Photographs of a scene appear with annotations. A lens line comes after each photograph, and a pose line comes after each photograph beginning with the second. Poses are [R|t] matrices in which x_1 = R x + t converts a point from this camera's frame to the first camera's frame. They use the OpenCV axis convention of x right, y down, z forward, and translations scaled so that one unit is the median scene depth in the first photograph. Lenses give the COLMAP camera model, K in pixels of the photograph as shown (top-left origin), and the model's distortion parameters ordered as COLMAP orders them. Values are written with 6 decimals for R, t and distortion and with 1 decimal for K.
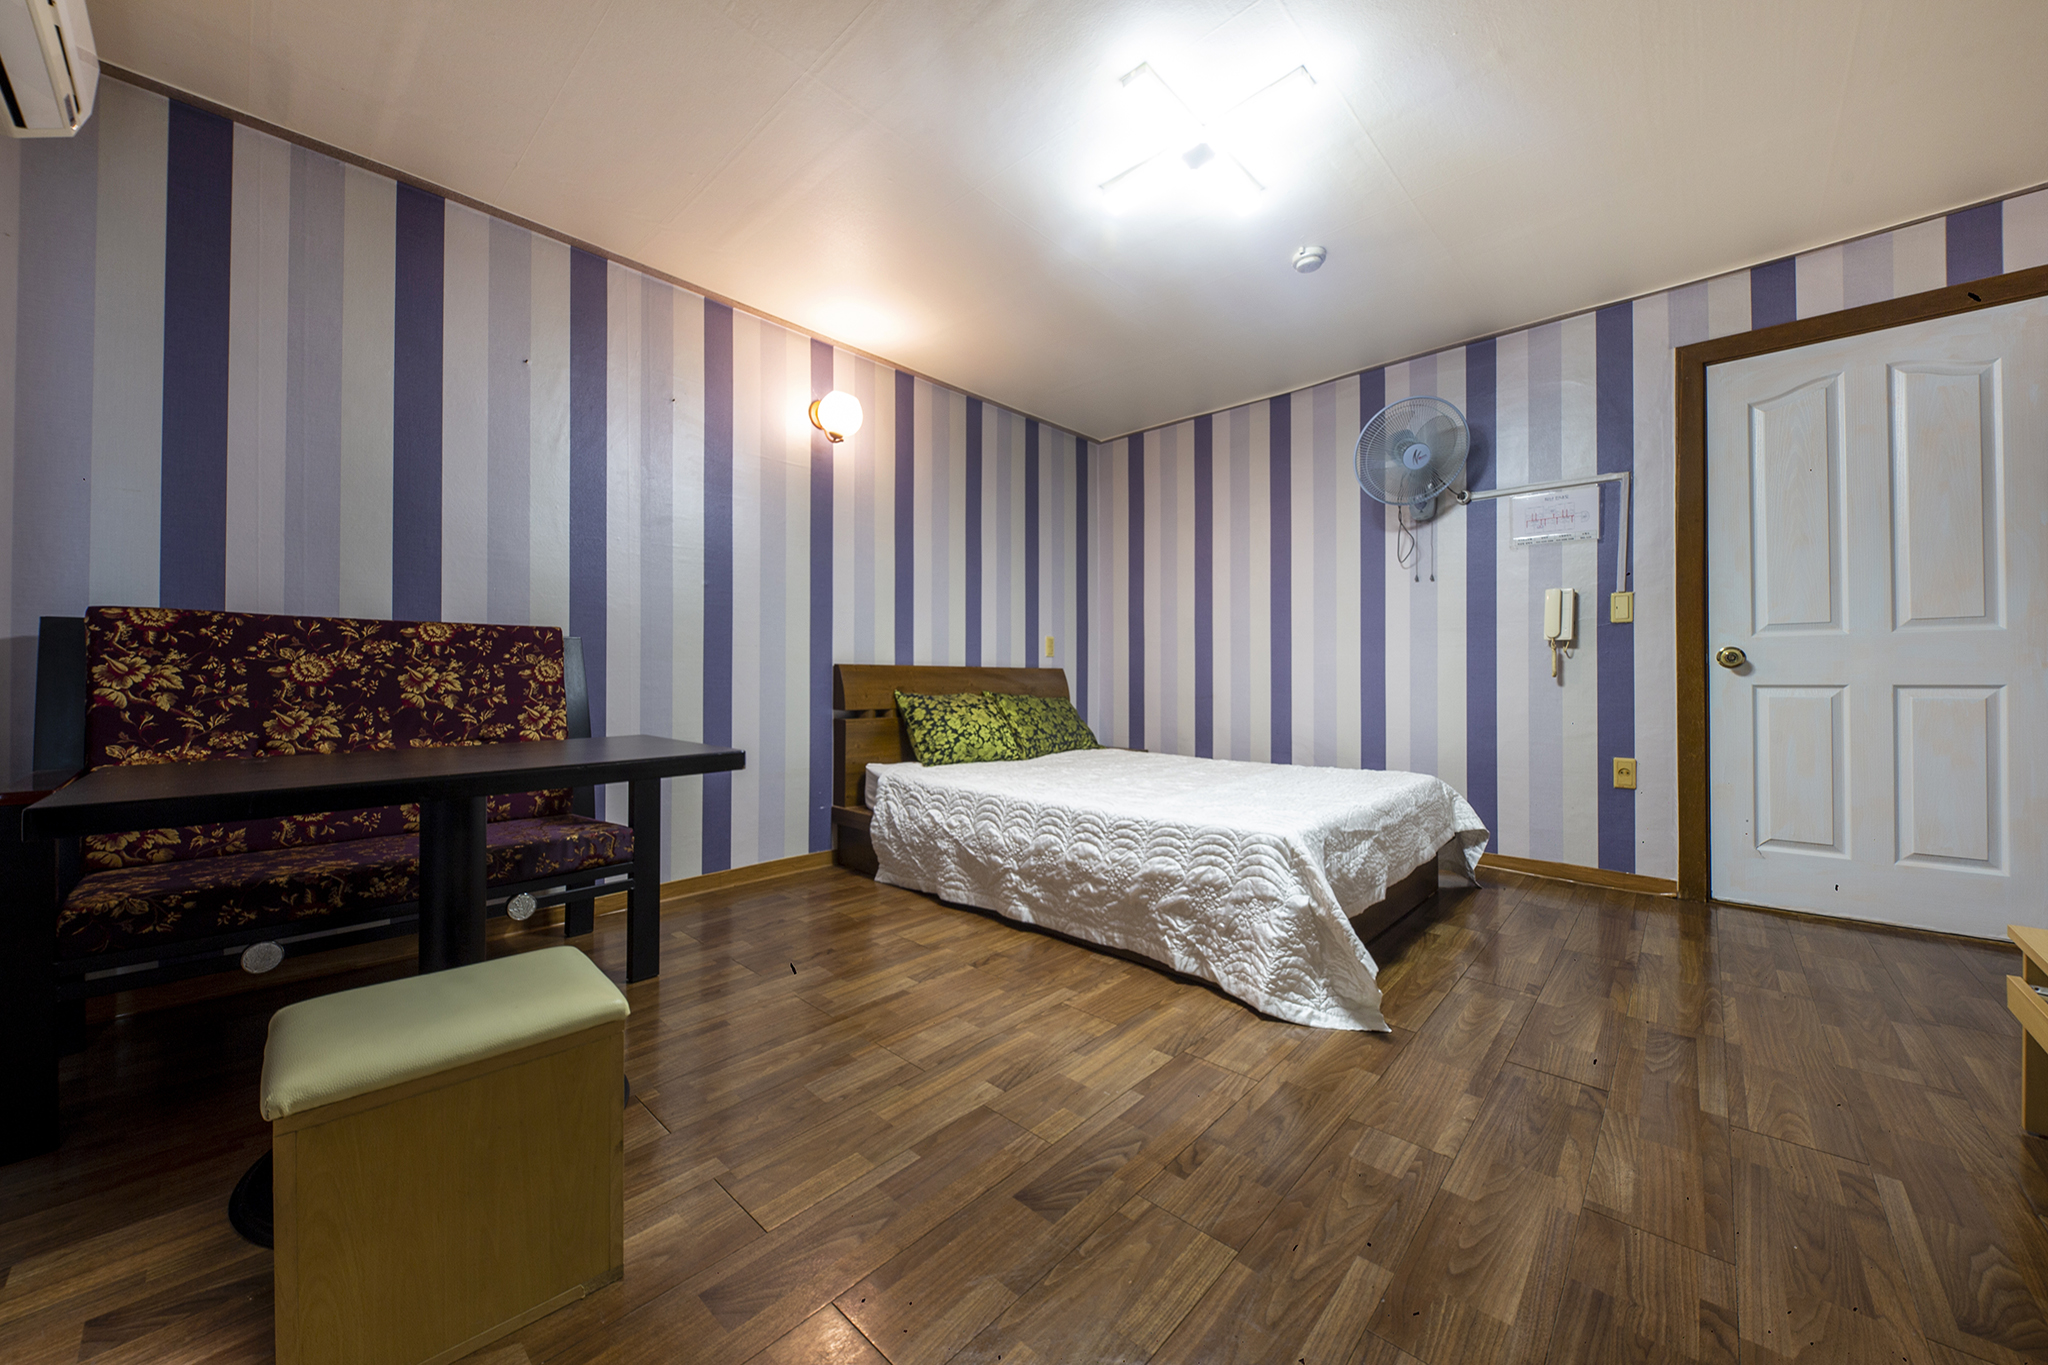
lens RADIAL K [[739.8, 0, 1036.6], [0, 739.8, 677.2], [0, 0, 1]] dist [0.011523, -0.006791]
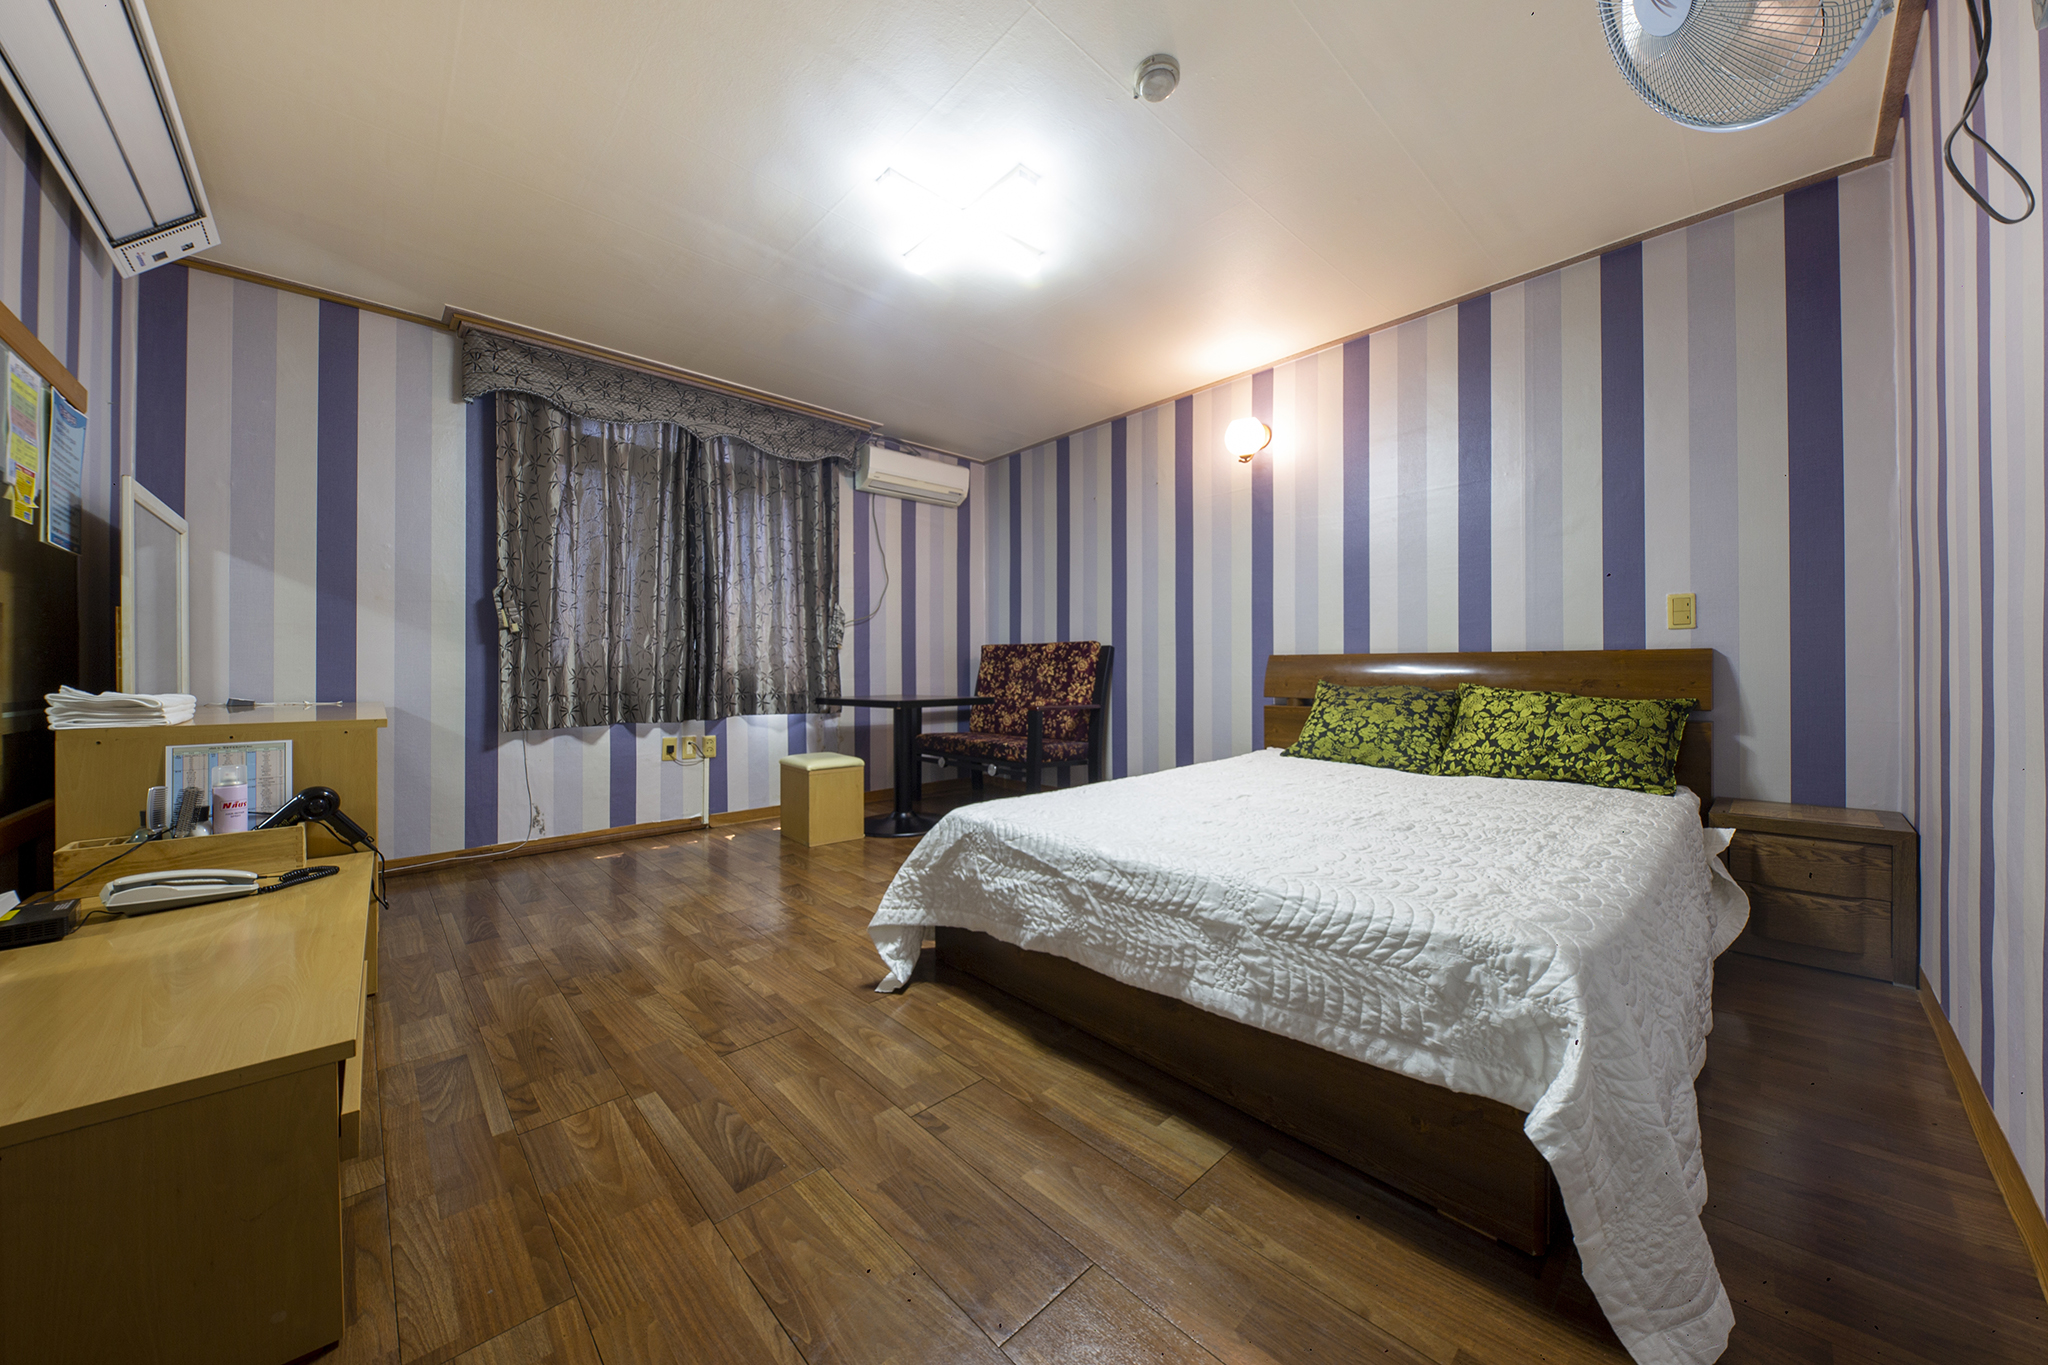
lens RADIAL K [[710.4, 0, 1012.1], [0, 710.4, 670.7], [0, 0, 1]] dist [0.011580, -0.009336]
pose [[-0.096582, -0.001876, -0.995323, 1.050224], [0.004614, 0.999987, -0.002332, 0.008317], [0.995314, -0.004818, -0.096572, 0.914914]]
